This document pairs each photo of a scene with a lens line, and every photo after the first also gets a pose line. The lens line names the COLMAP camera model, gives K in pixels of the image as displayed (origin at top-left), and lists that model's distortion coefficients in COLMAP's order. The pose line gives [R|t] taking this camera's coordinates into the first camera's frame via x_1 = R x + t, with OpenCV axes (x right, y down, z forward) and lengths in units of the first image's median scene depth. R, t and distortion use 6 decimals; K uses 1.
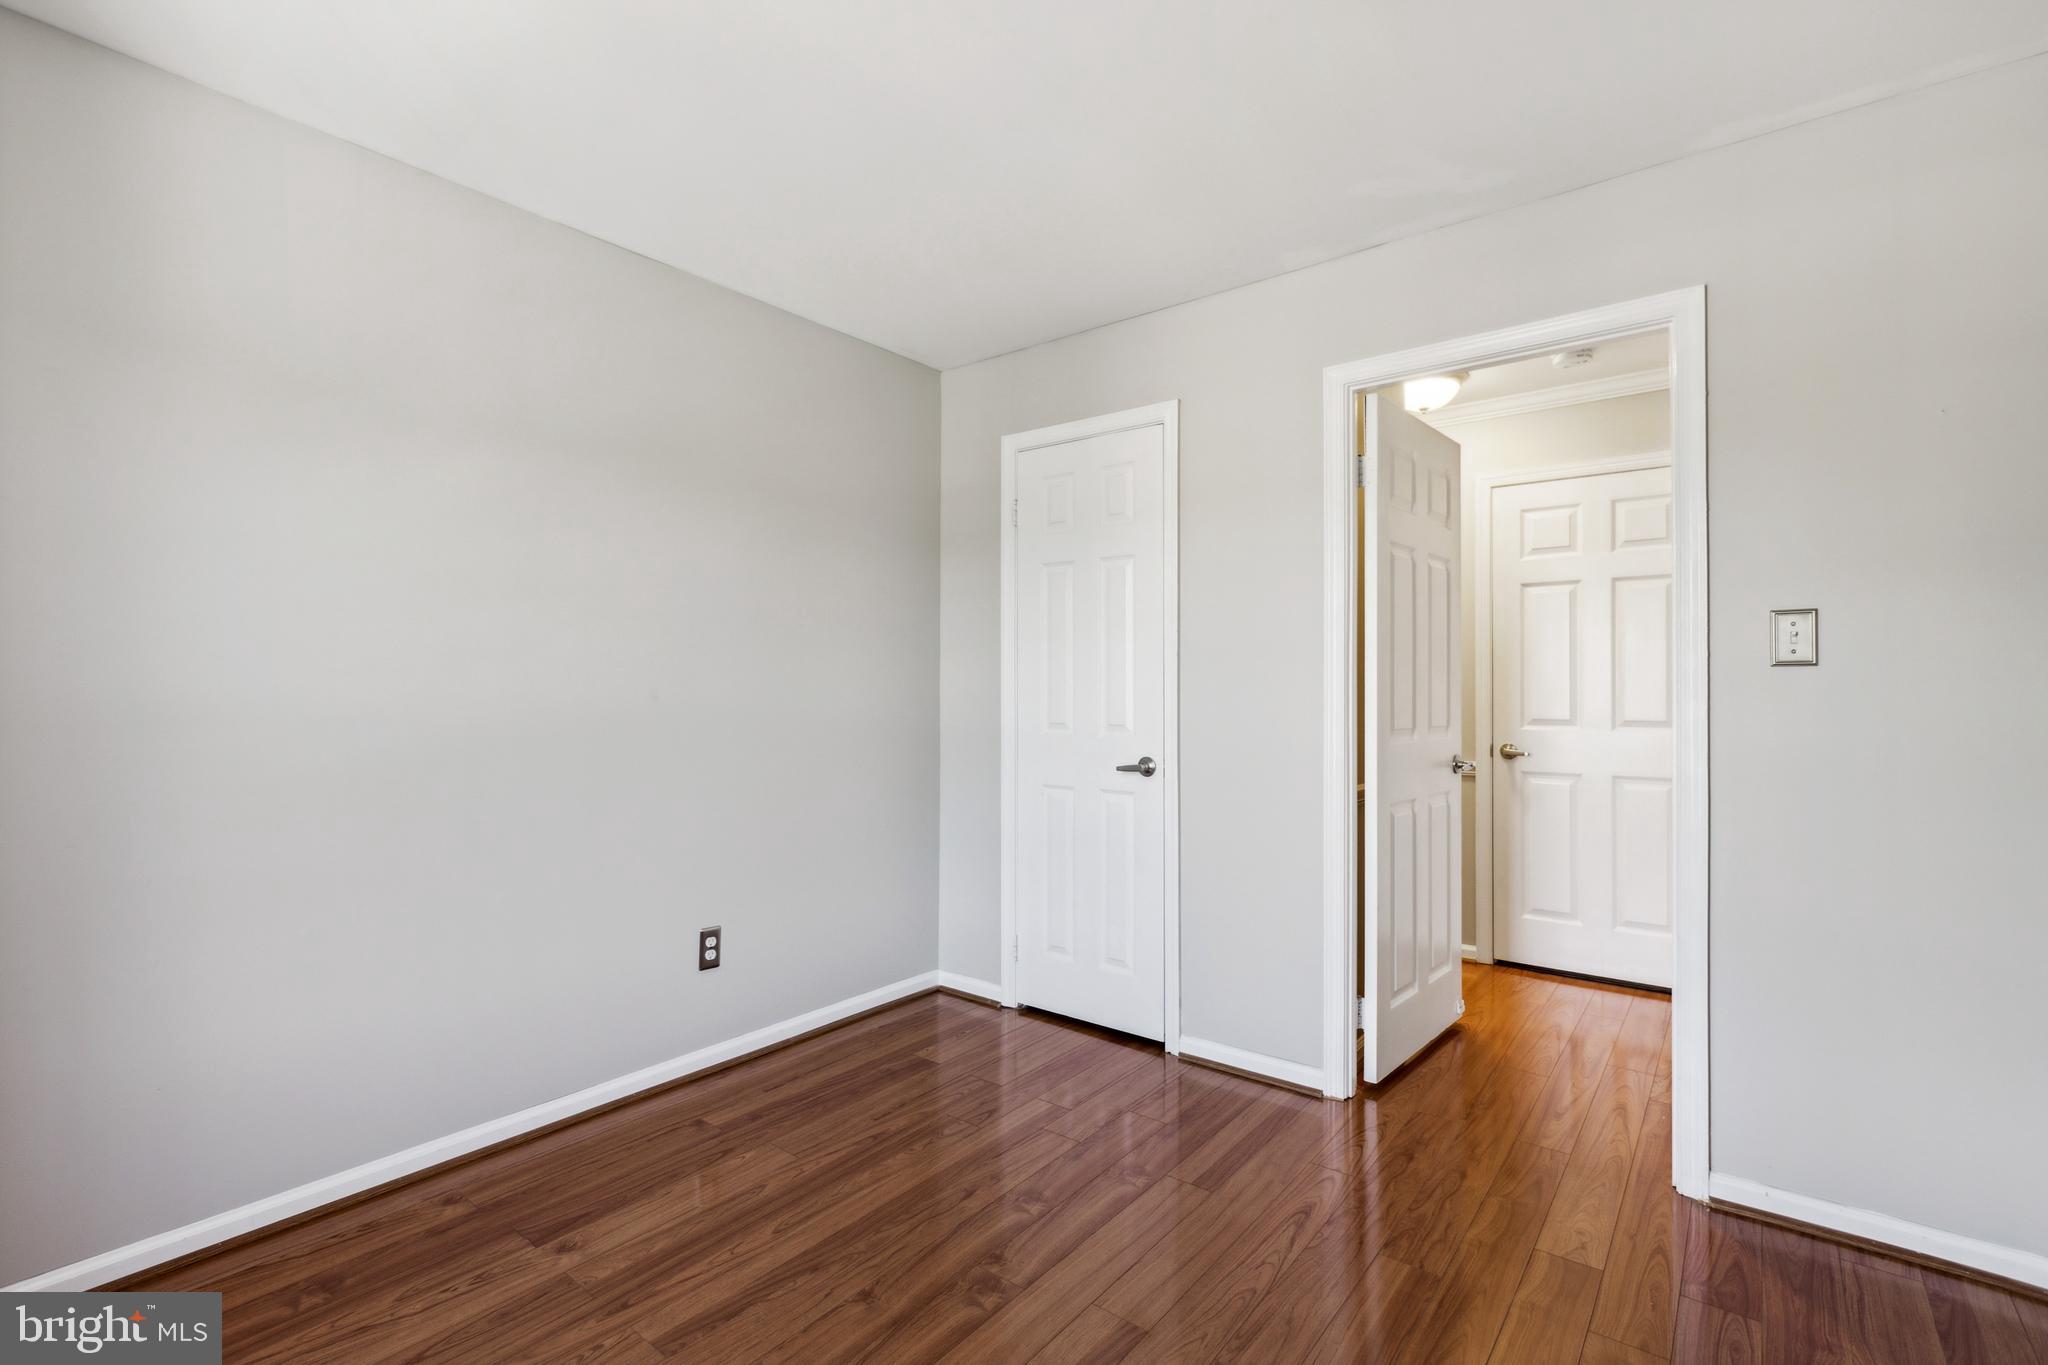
lens RADIAL K [[937.1, 0, 1027.3], [0, 937.1, 694.5], [0, 0, 1]] dist [0.001058, 0.000150]
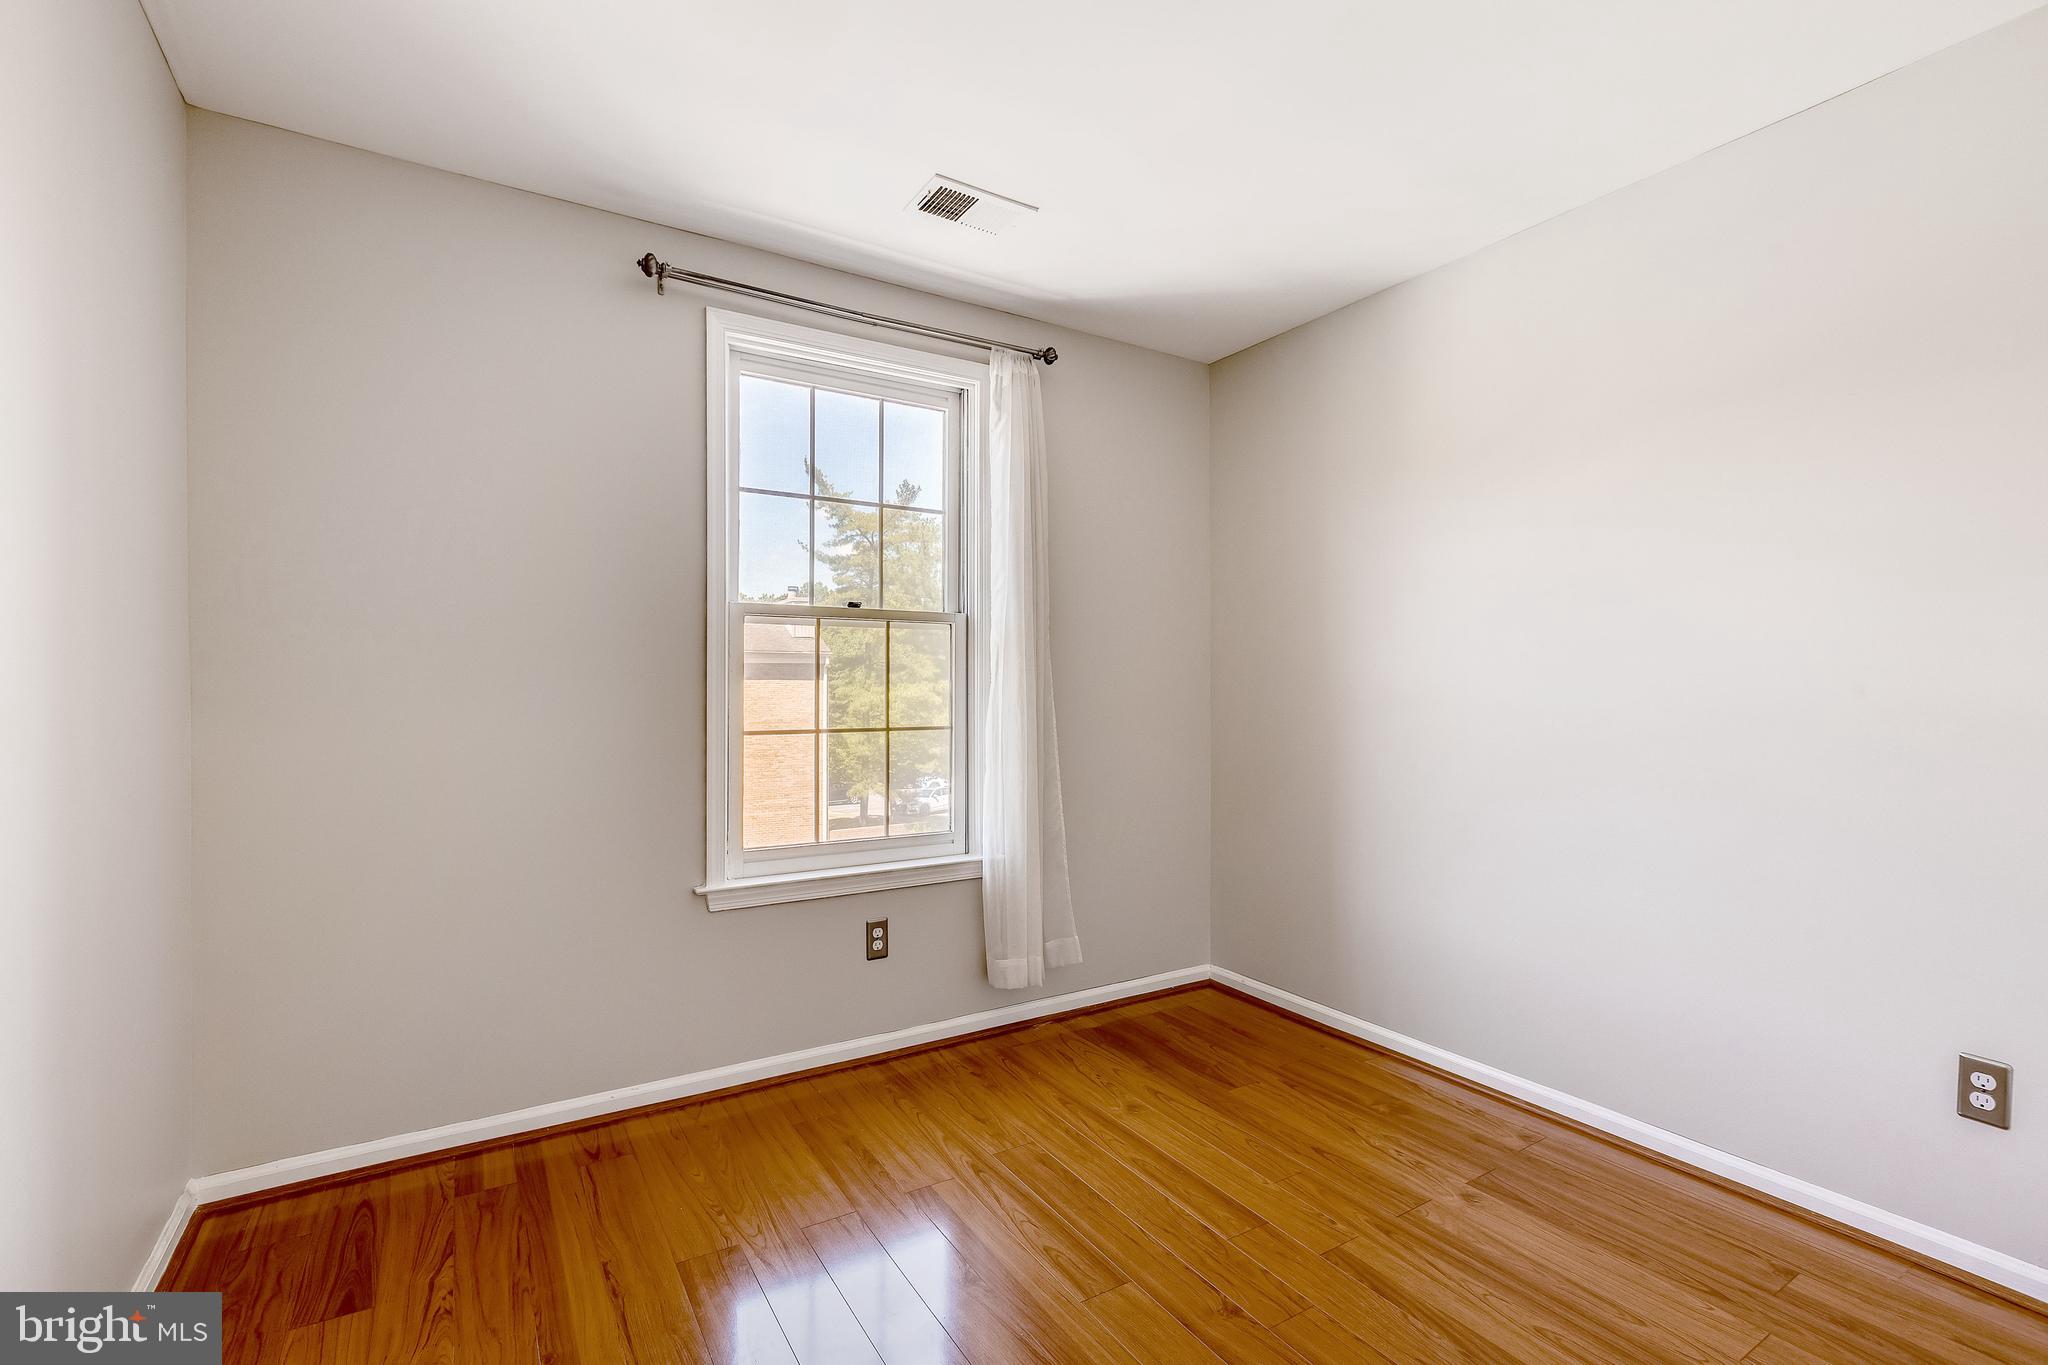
lens RADIAL K [[937.1, 0, 1027.3], [0, 937.1, 694.5], [0, 0, 1]] dist [0.001058, 0.000150]
pose [[-0.341840, 0.010351, -0.939701, 0.642845], [-0.006323, 0.999891, 0.013314, -0.002741], [0.939737, 0.010493, -0.341738, 0.816301]]
